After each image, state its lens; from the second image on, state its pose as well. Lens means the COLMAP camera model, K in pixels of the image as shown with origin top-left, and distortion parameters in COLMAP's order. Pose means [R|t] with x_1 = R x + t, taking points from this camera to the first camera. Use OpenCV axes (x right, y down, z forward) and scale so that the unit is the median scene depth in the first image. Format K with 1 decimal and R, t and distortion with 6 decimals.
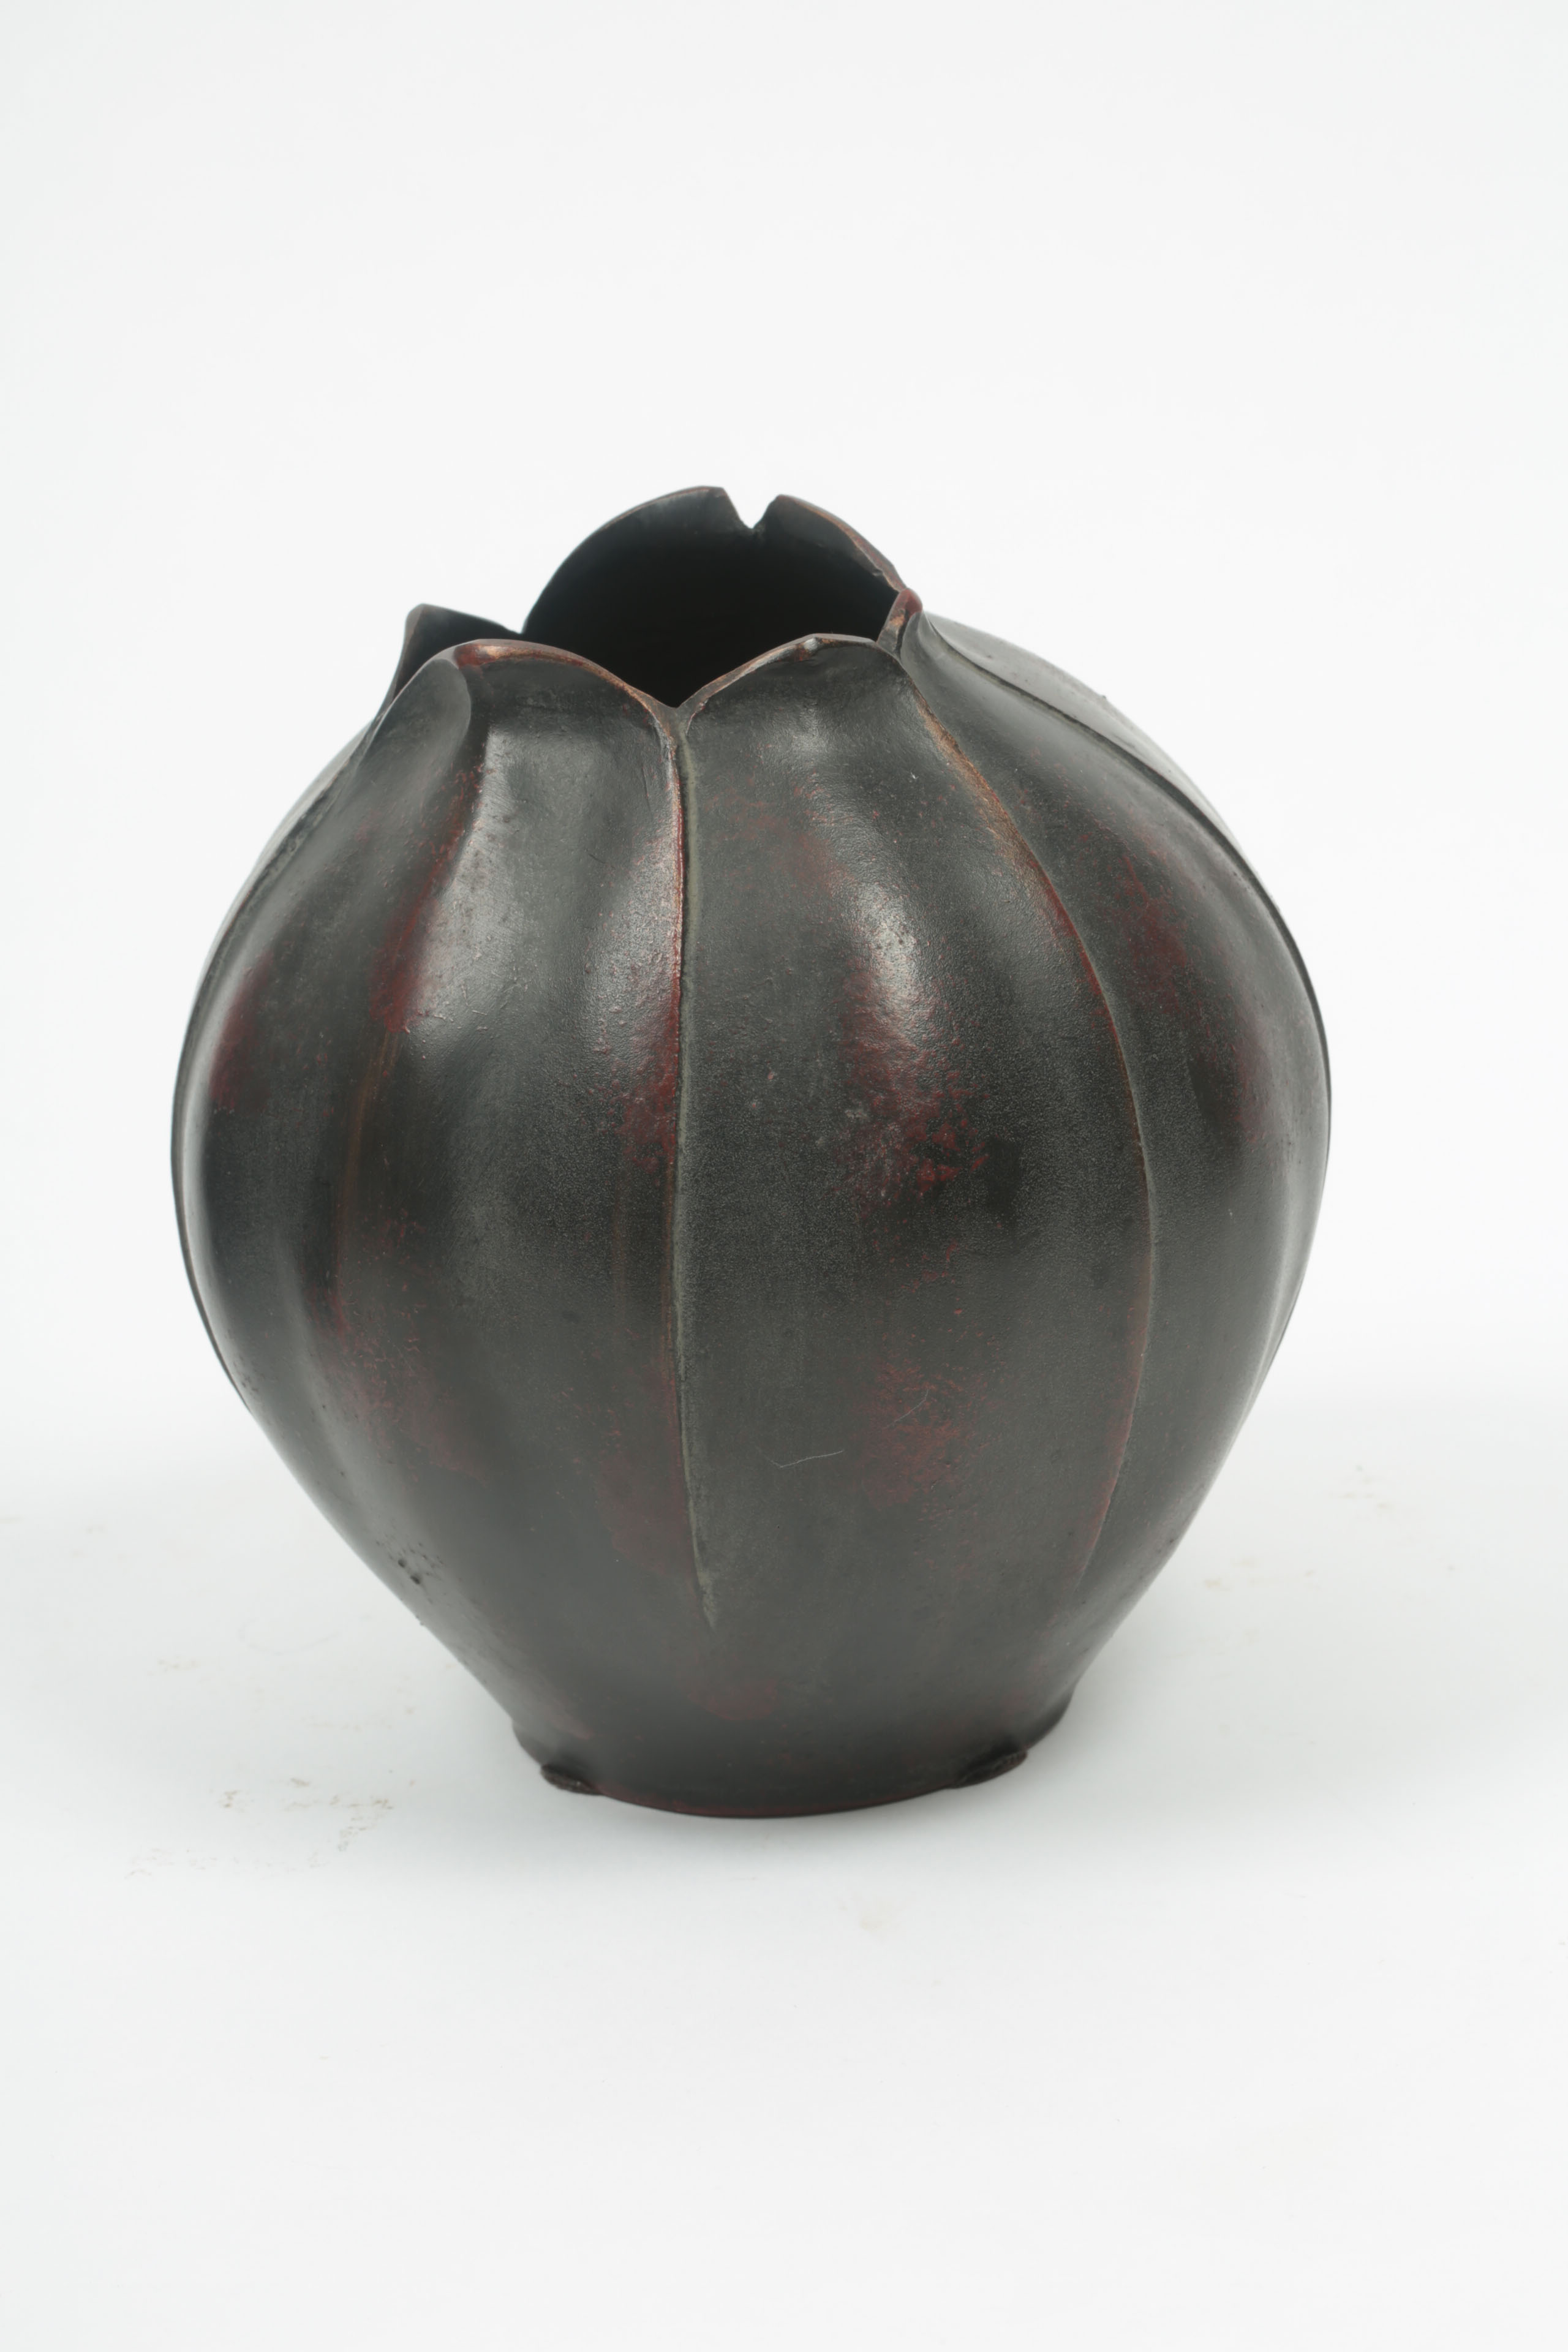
lens RADIAL K [[6917.1, 0, 781.3], [0, 6917.1, 1176.5], [0, 0, 1]] dist [-0.026660, 0.000000]
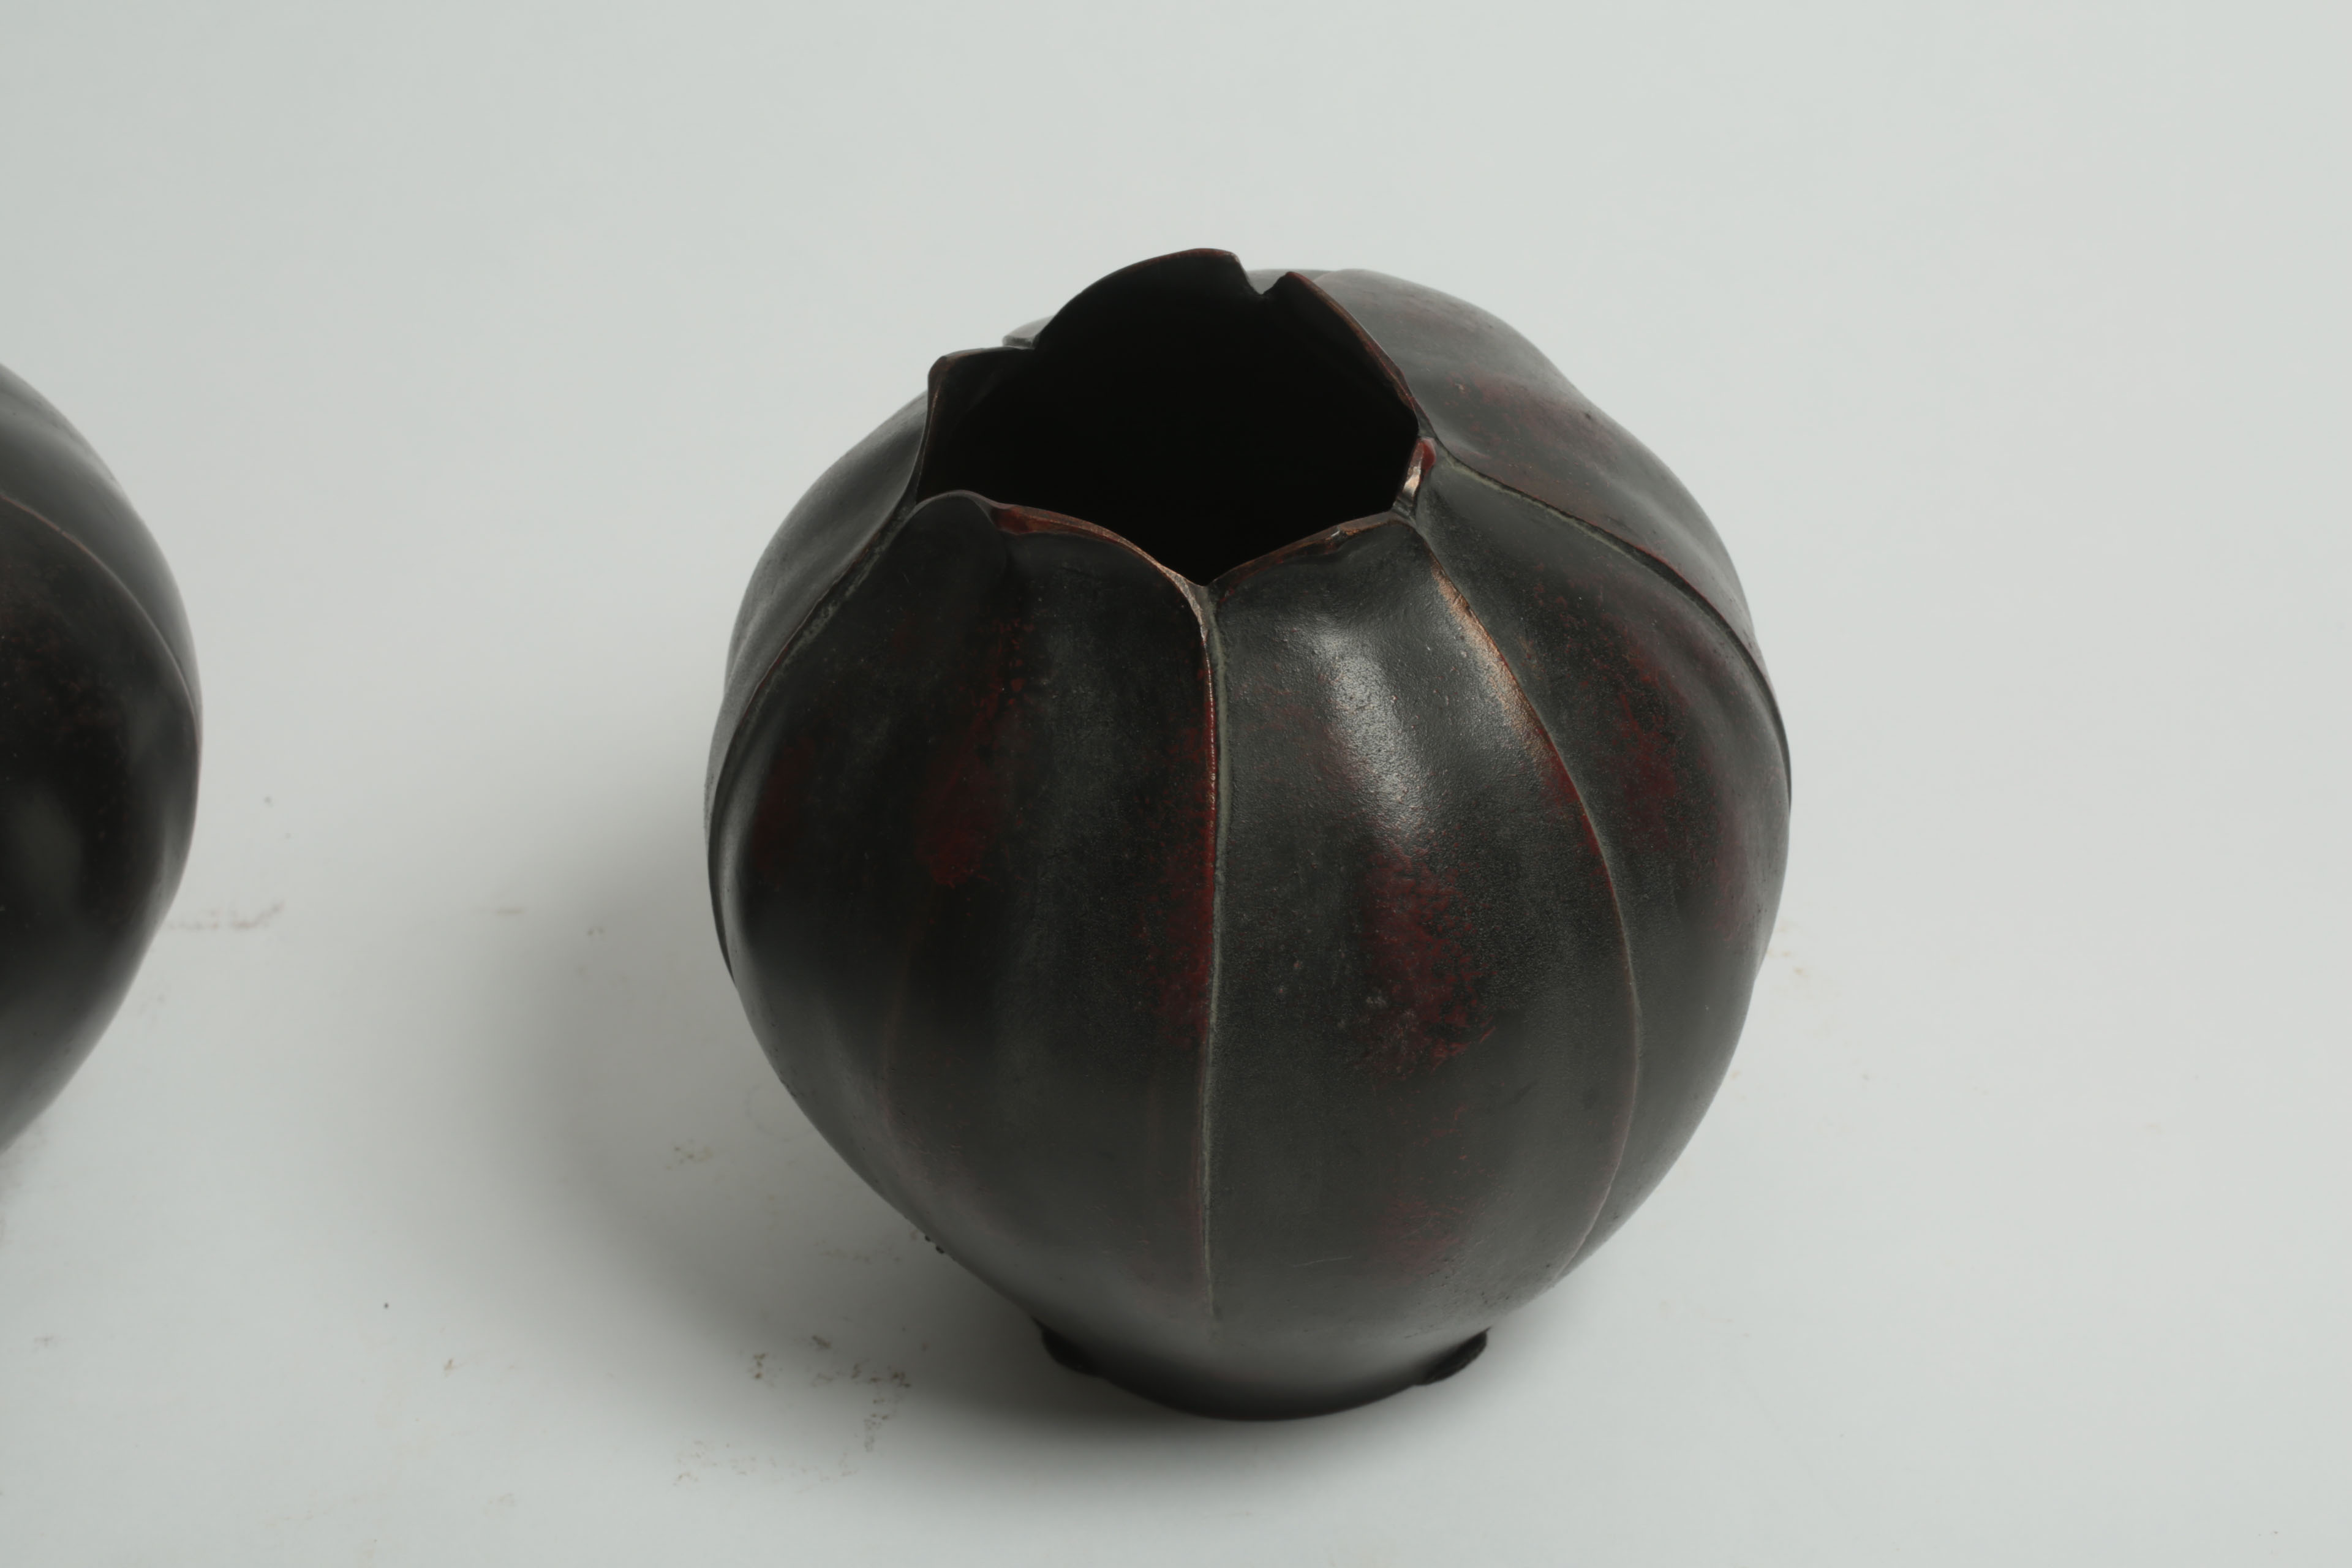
lens RADIAL K [[6917.1, 0, 1178.2], [0, 6917.1, 783.3], [0, 0, 1]] dist [-0.026660, 0.000000]
pose [[0.999105, -0.001275, 0.042289, -0.065231], [-0.013362, 0.938874, 0.344001, -0.409973], [-0.040143, -0.344258, 0.938017, -0.000341]]
